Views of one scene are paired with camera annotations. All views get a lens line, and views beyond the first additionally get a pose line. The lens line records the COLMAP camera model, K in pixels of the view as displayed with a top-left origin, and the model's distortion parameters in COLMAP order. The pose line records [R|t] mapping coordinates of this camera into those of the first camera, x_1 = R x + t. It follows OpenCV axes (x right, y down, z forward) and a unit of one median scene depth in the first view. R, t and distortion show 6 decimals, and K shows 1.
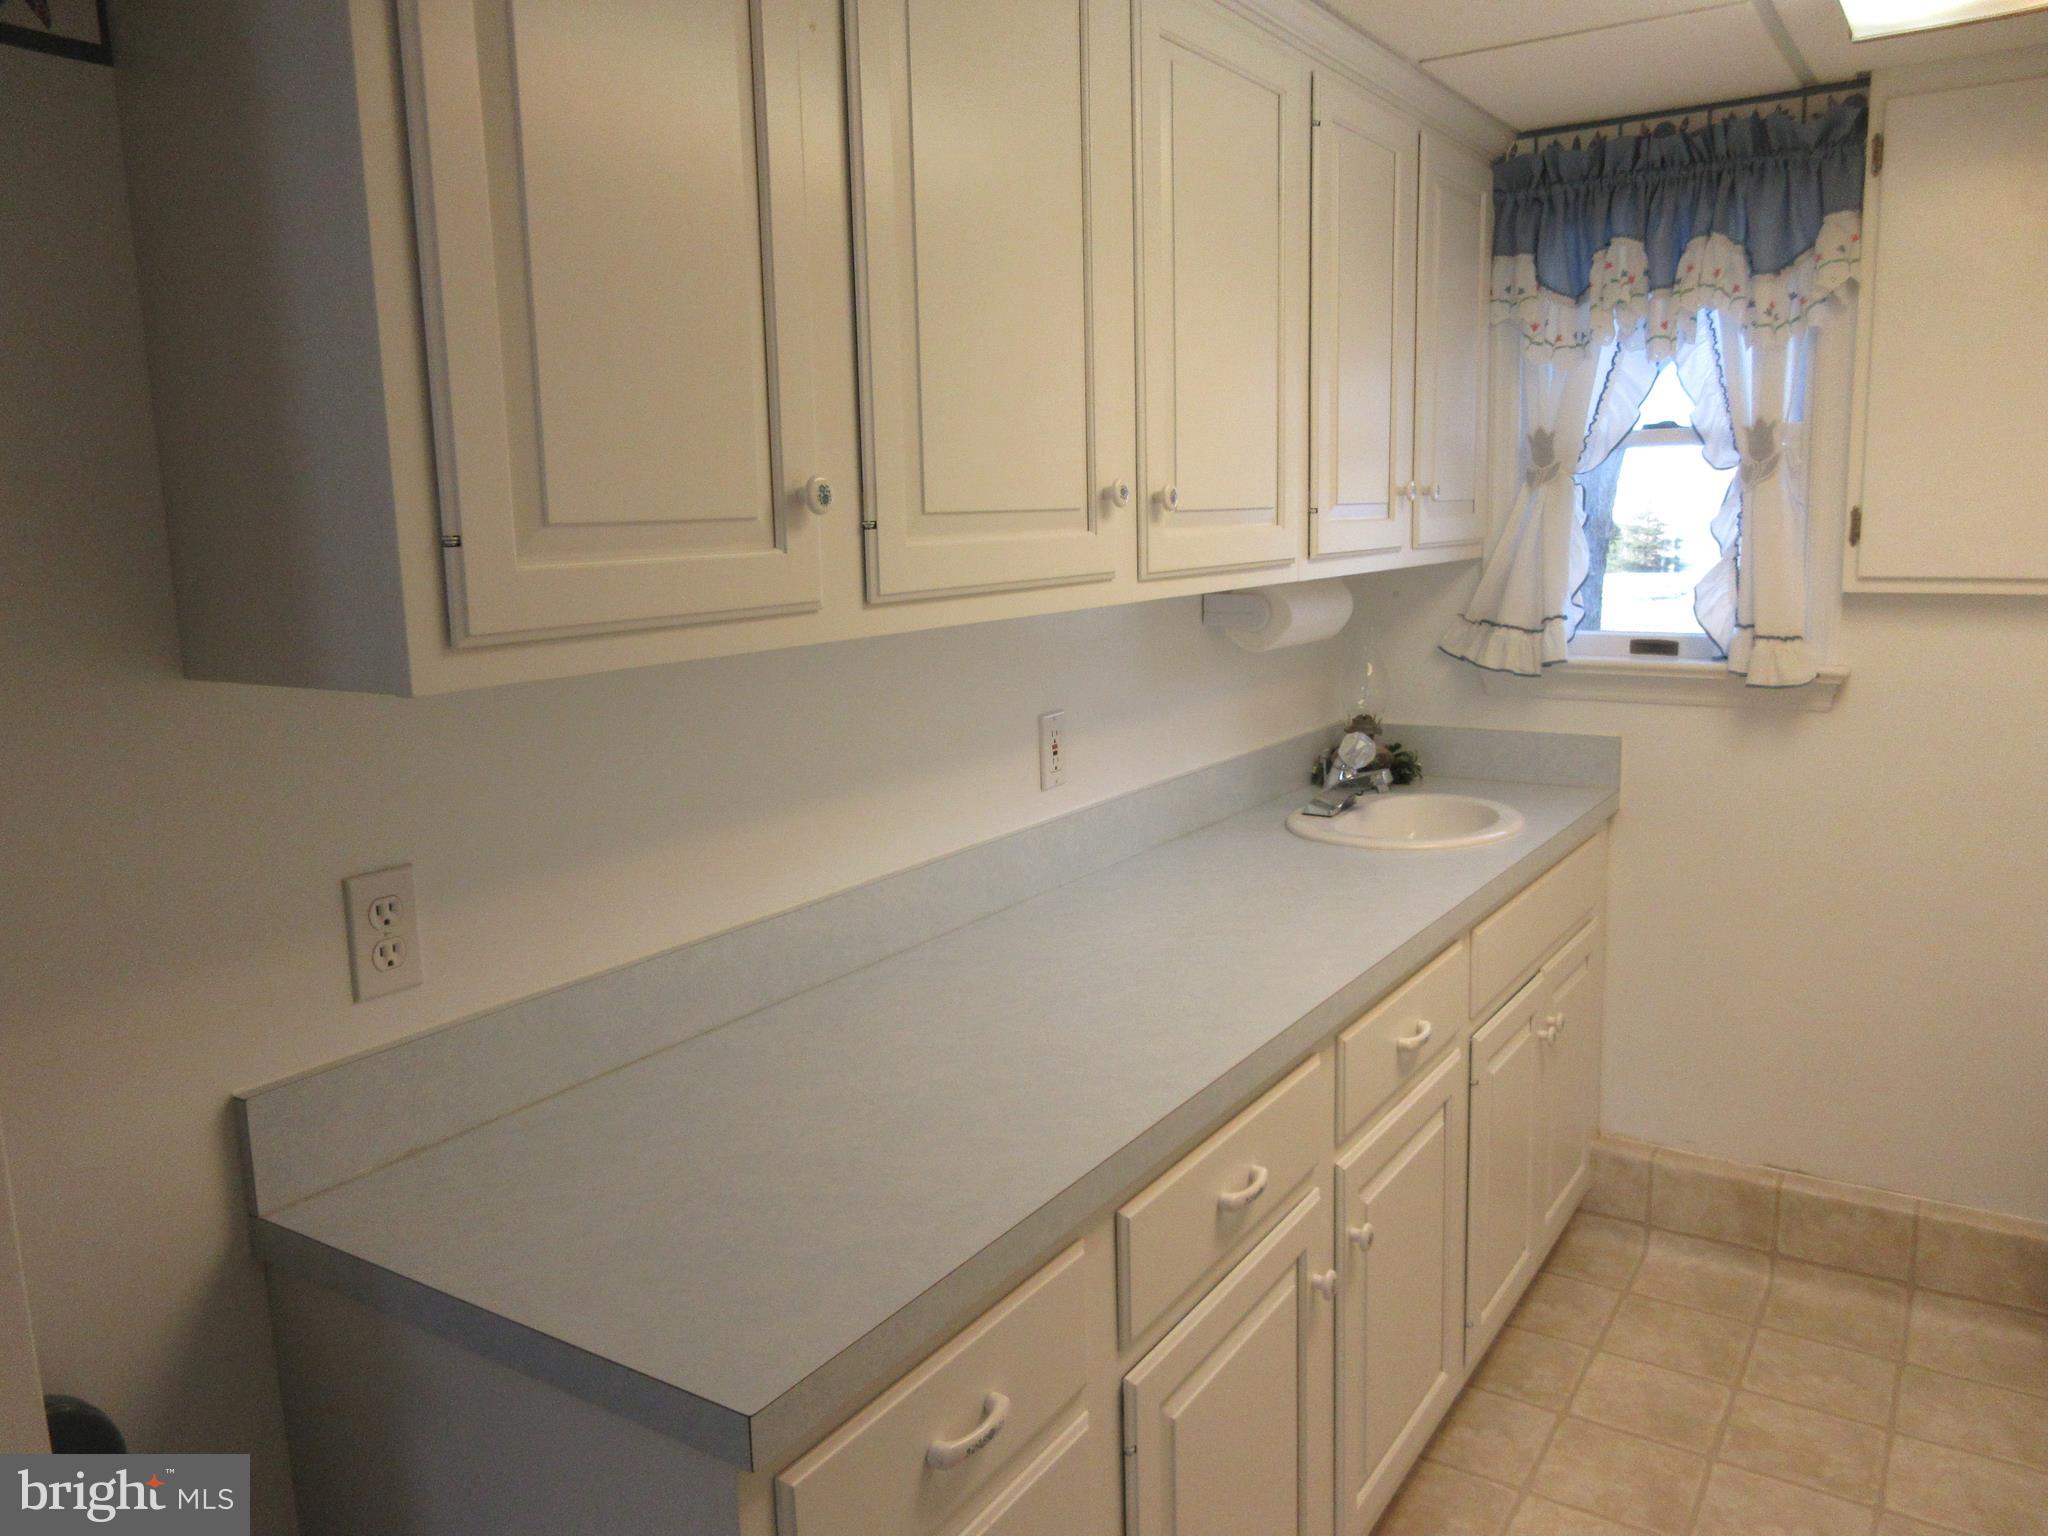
lens RADIAL K [[1507.5, 0, 1028.2], [0, 1507.5, 762.0], [0, 0, 1]] dist [-0.007883, 0.007127]
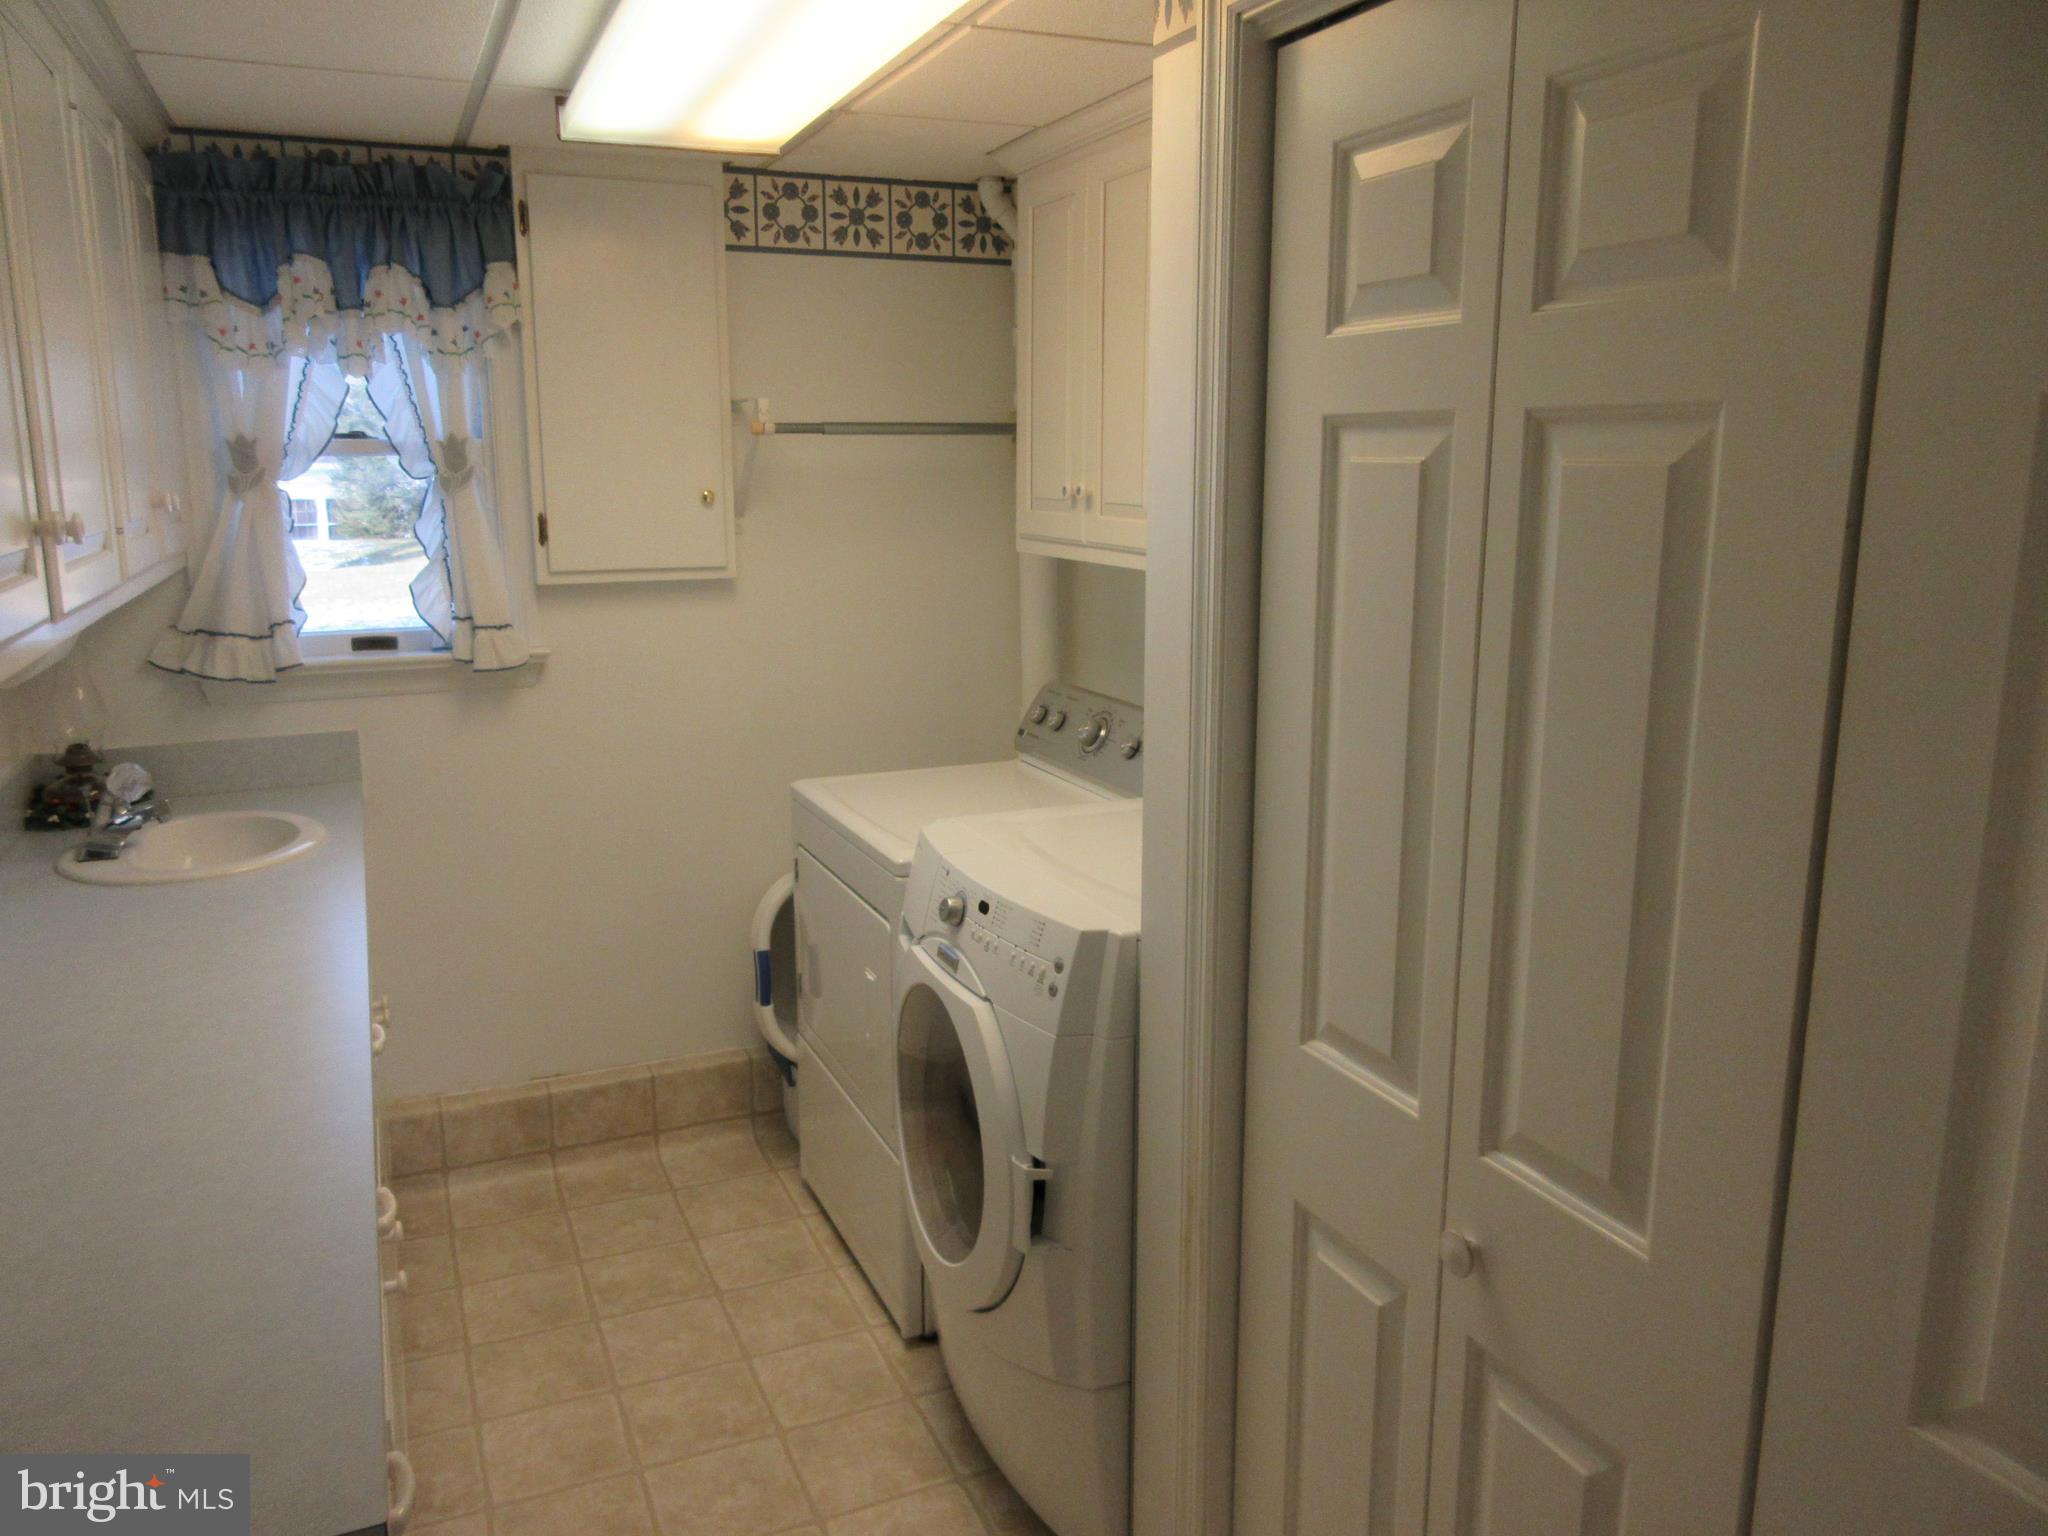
lens RADIAL K [[1507.5, 0, 1035.1], [0, 1507.5, 768.0], [0, 0, 1]] dist [-0.007883, 0.007127]
pose [[0.537324, -0.152393, 0.829494, -0.244346], [0.129256, 0.986800, 0.097565, -0.034247], [-0.833412, 0.054793, 0.549929, 0.027787]]
